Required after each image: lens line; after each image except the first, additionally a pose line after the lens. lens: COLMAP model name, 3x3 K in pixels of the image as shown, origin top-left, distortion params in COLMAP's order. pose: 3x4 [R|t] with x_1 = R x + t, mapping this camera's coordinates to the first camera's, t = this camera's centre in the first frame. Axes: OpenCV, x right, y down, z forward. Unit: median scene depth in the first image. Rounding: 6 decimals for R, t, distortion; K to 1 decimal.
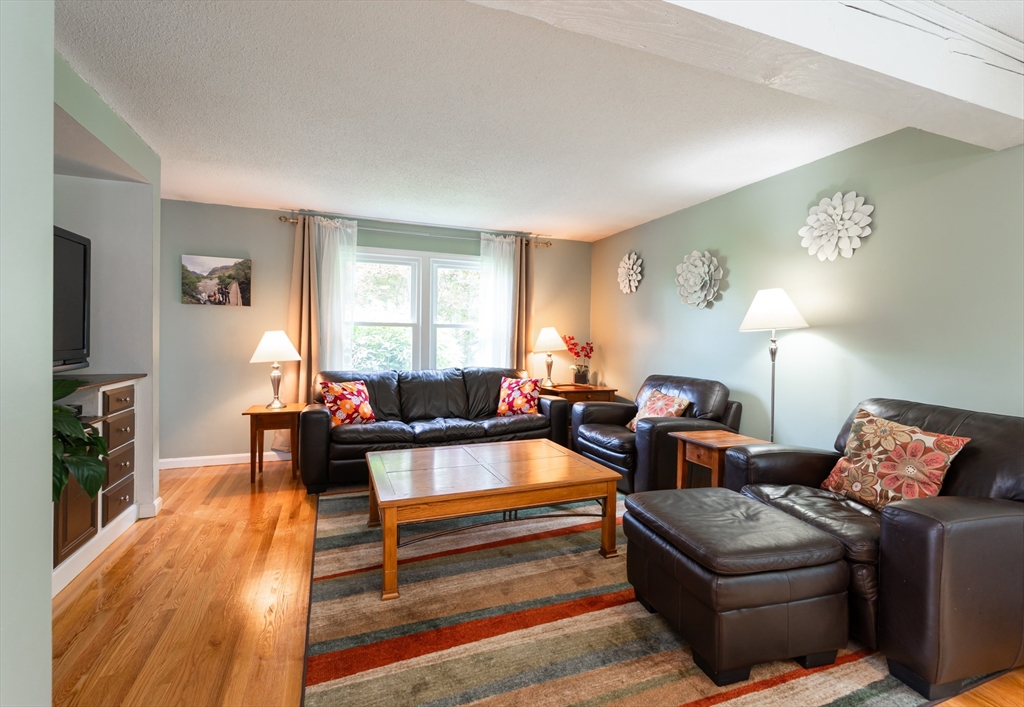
lens RADIAL K [[465.5, 0, 512.5], [0, 465.5, 343.5], [0, 0, 1]] dist [-0.005454, -0.000455]
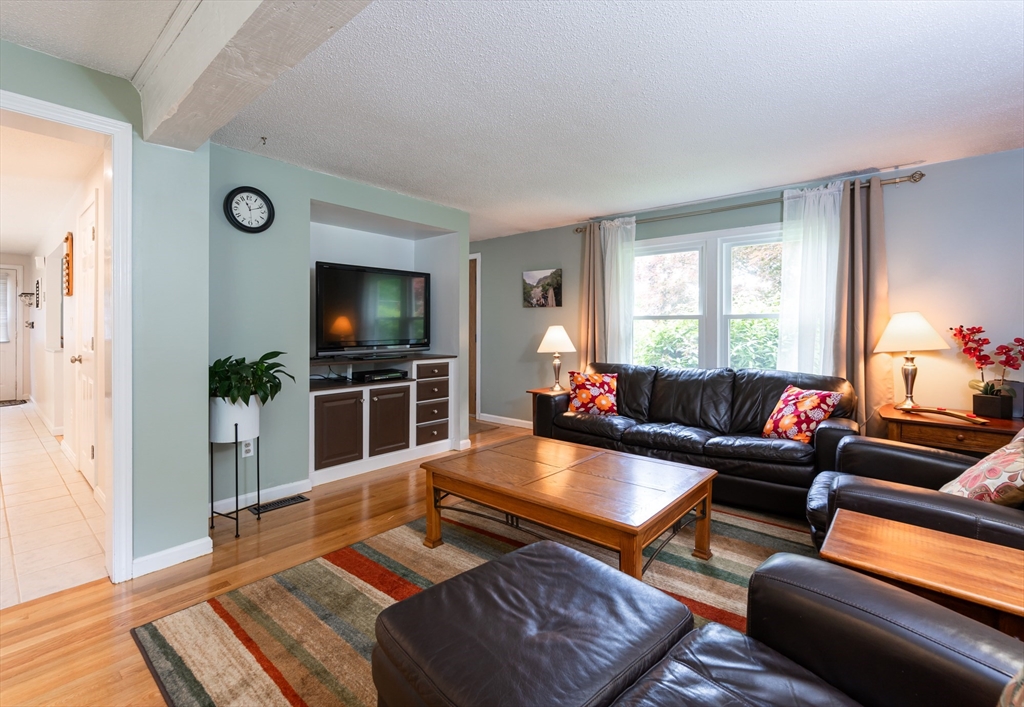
lens RADIAL K [[465.5, 0, 517.0], [0, 465.5, 338.3], [0, 0, 1]] dist [-0.005454, -0.000455]
pose [[0.461566, 0.005422, -0.887089, 0.477971], [-0.008081, 0.999966, 0.001907, 0.001724], [0.887069, 0.006288, 0.461594, 0.335792]]
